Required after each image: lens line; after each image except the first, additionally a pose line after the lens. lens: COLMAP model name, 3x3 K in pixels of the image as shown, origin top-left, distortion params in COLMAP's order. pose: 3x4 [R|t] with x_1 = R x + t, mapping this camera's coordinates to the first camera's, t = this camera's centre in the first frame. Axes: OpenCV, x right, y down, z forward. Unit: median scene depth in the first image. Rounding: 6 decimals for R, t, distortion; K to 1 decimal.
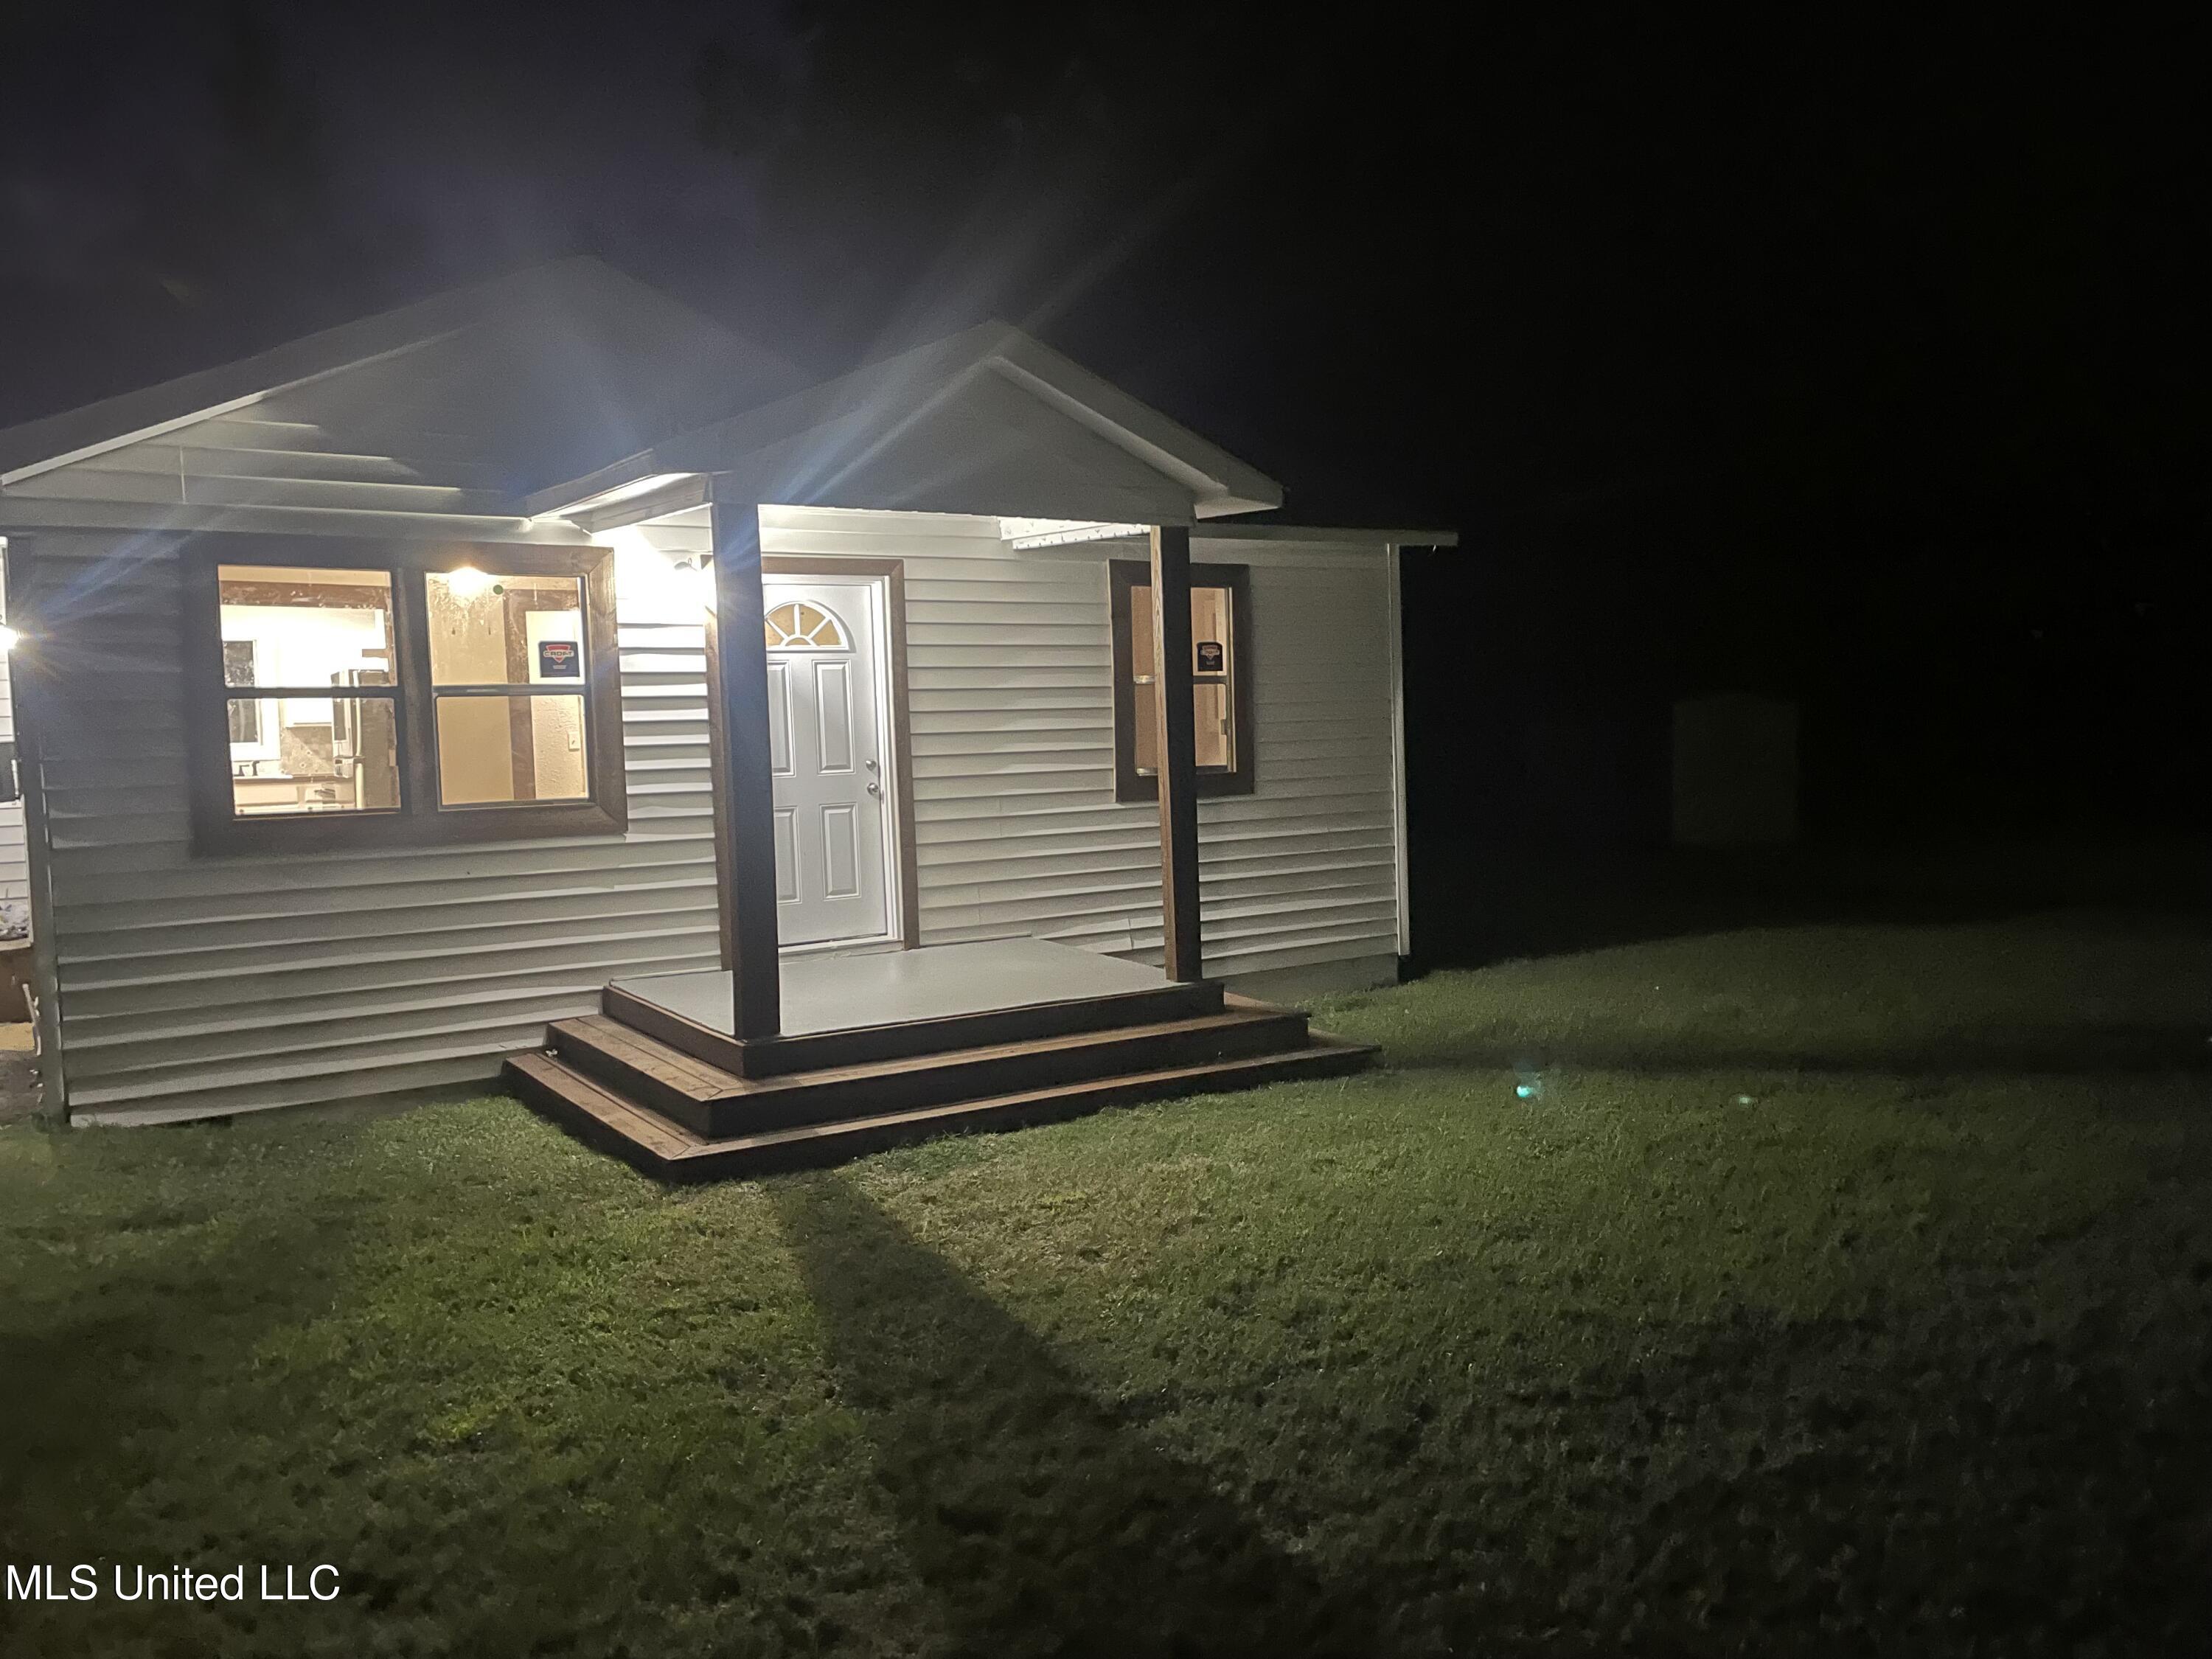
lens RADIAL K [[1670.7, 0, 1119.7], [0, 1670.7, 832.6], [0, 0, 1]] dist [0.047471, -0.051334]
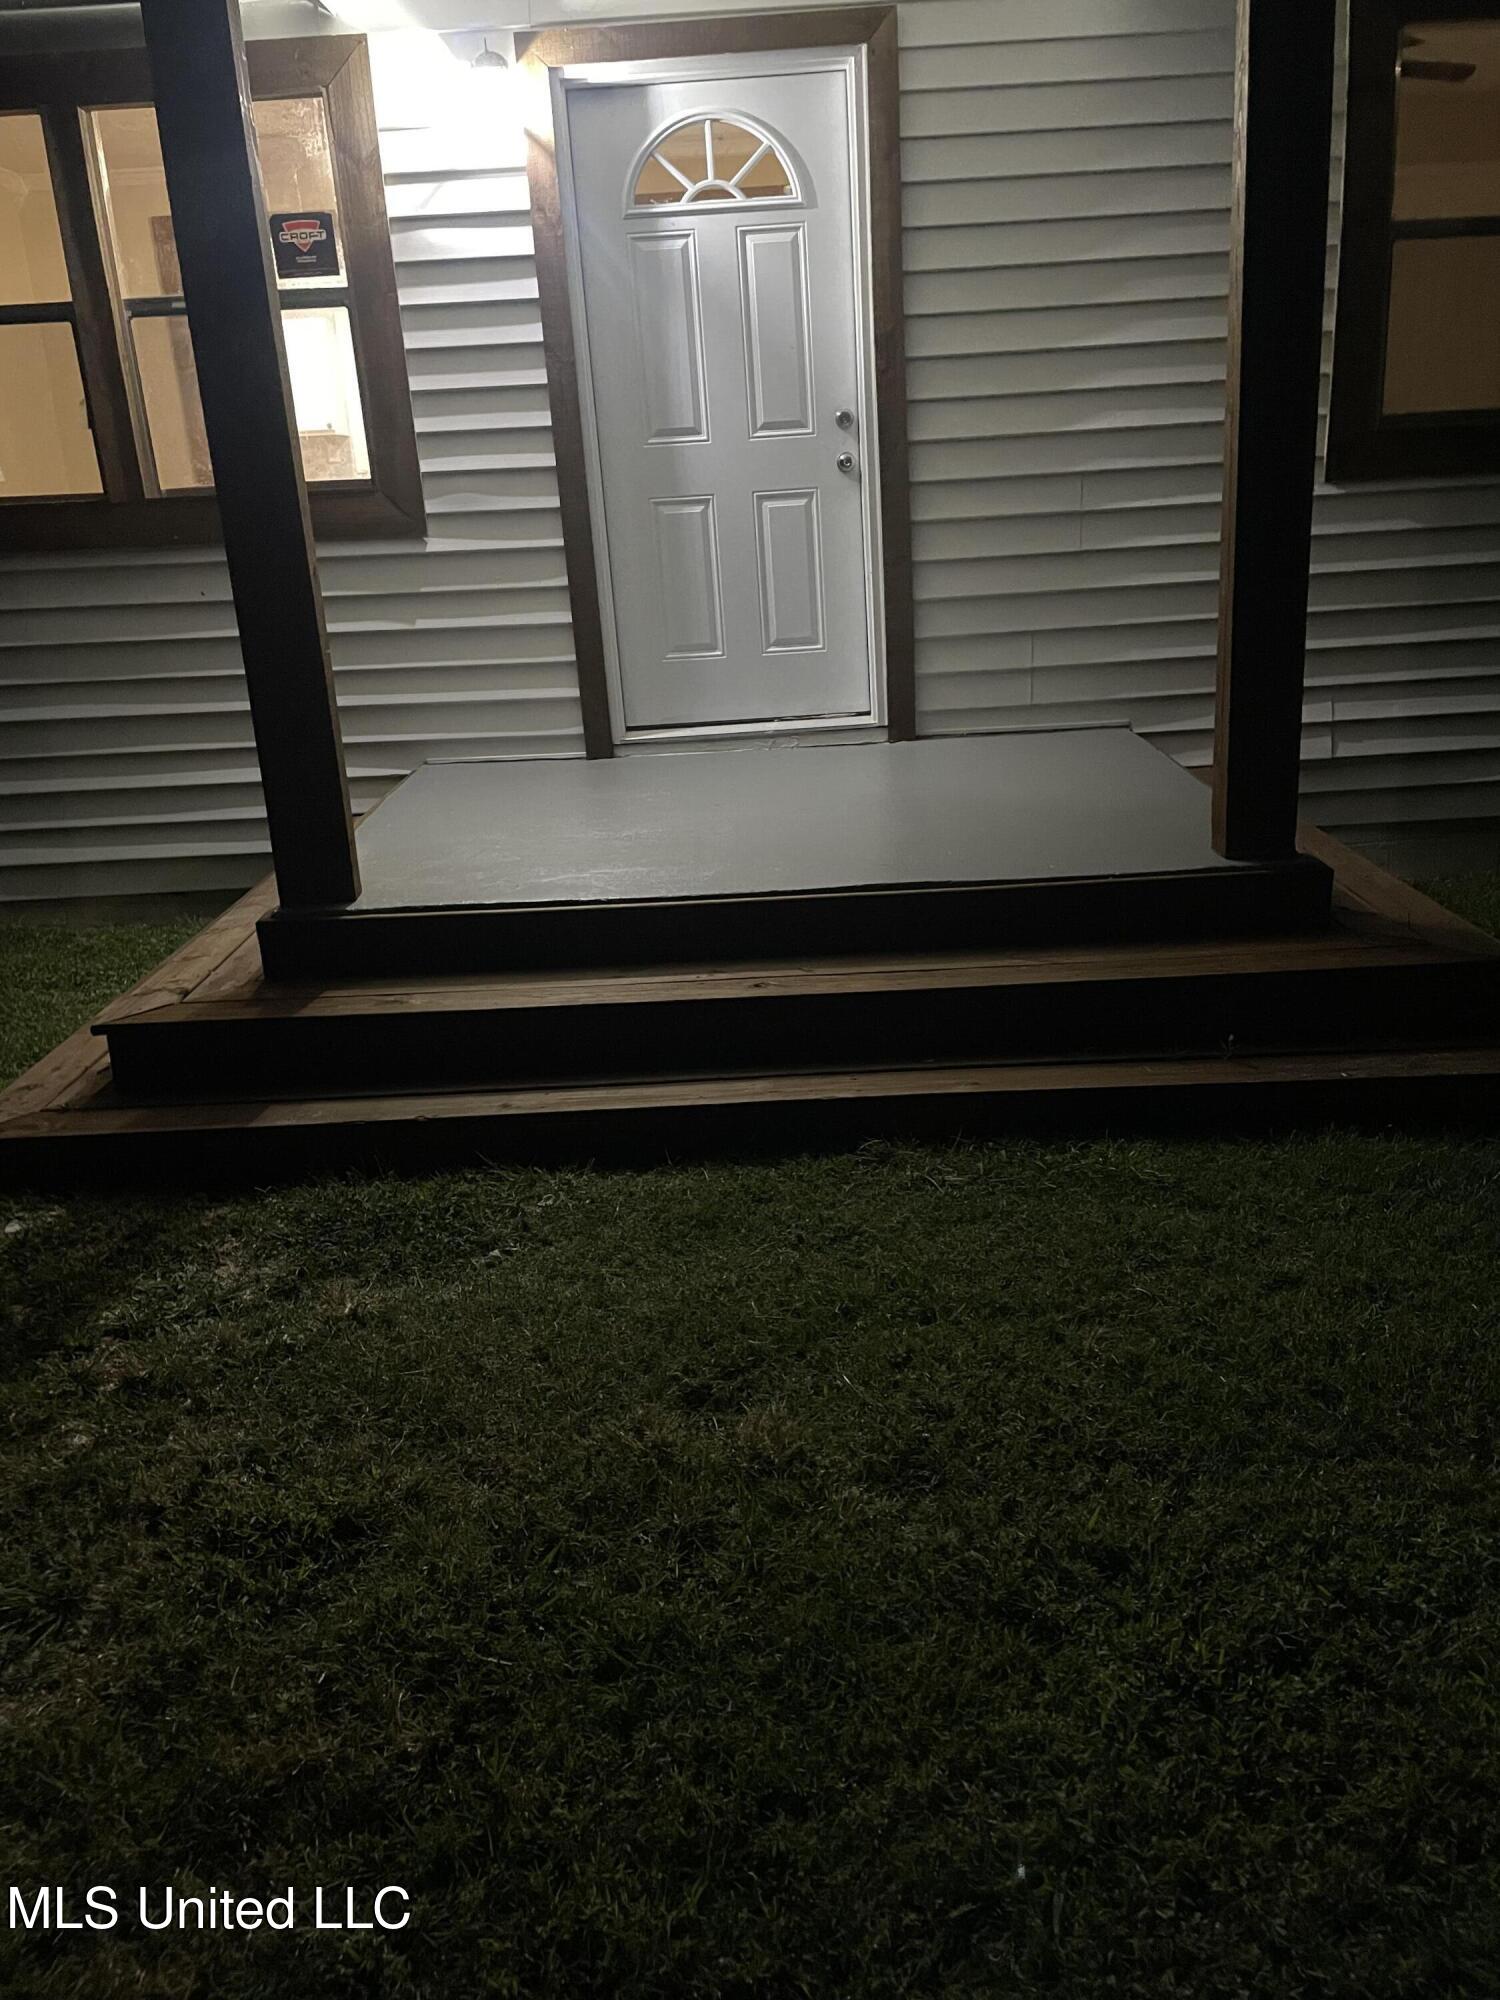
lens RADIAL K [[1510.6, 0, 752.6], [0, 1510.6, 980.4], [0, 0, 1]] dist [0.047471, -0.051334]
pose [[0.842551, 0.143423, -0.519171, 0.132867], [-0.007640, 0.966981, 0.254734, 0.014688], [0.538563, -0.210660, 0.815826, 0.521346]]
